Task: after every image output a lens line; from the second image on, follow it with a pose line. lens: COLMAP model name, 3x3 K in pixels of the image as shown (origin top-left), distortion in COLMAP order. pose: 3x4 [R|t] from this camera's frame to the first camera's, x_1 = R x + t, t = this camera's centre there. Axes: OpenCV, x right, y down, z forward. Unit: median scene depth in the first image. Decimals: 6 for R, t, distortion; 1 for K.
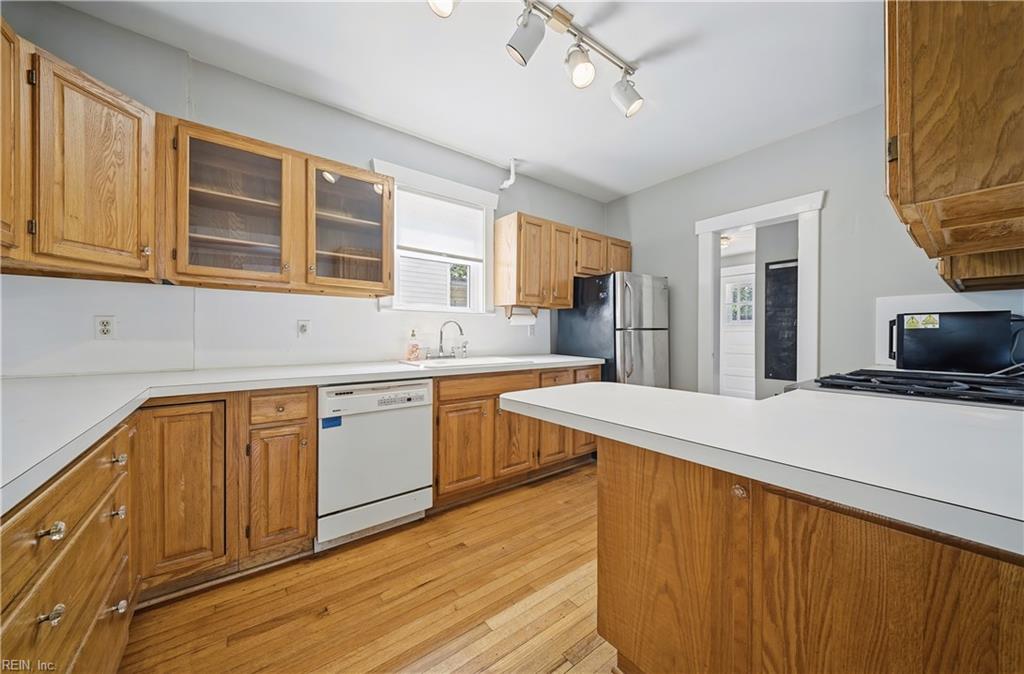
lens RADIAL K [[358.1, 0, 507.9], [0, 358.1, 335.4], [0, 0, 1]] dist [0.002544, -0.002418]
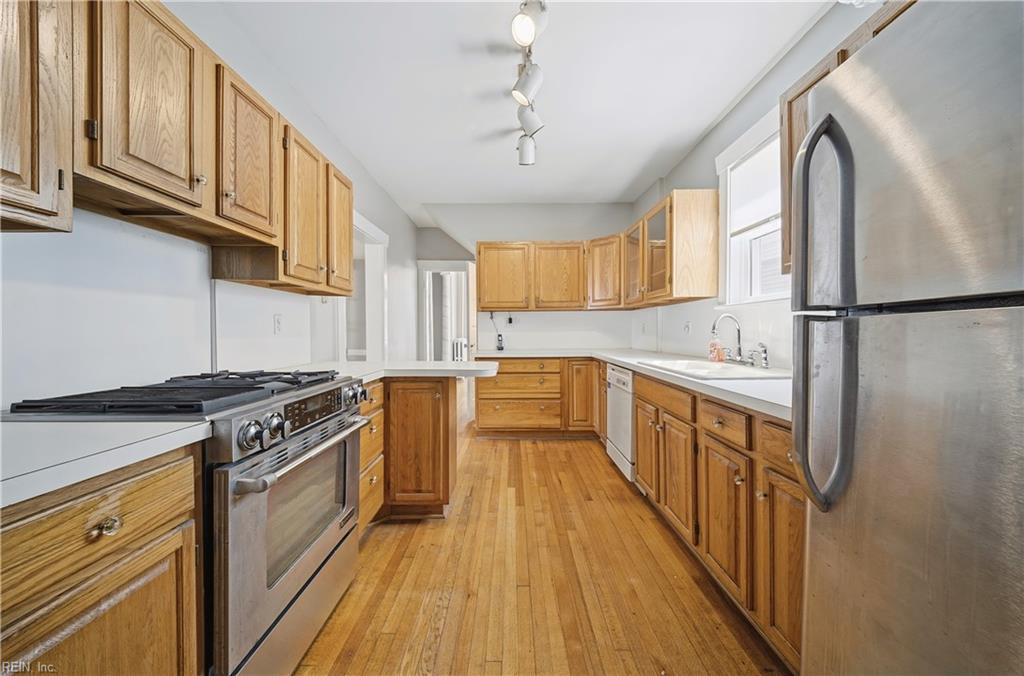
lens RADIAL K [[358.1, 0, 511.1], [0, 358.1, 334.4], [0, 0, 1]] dist [0.002544, -0.002418]
pose [[-0.610042, 0.005037, -0.792353, 0.869172], [0.001136, 0.999984, 0.005481, -0.004723], [0.792368, 0.002443, -0.610038, 1.296919]]
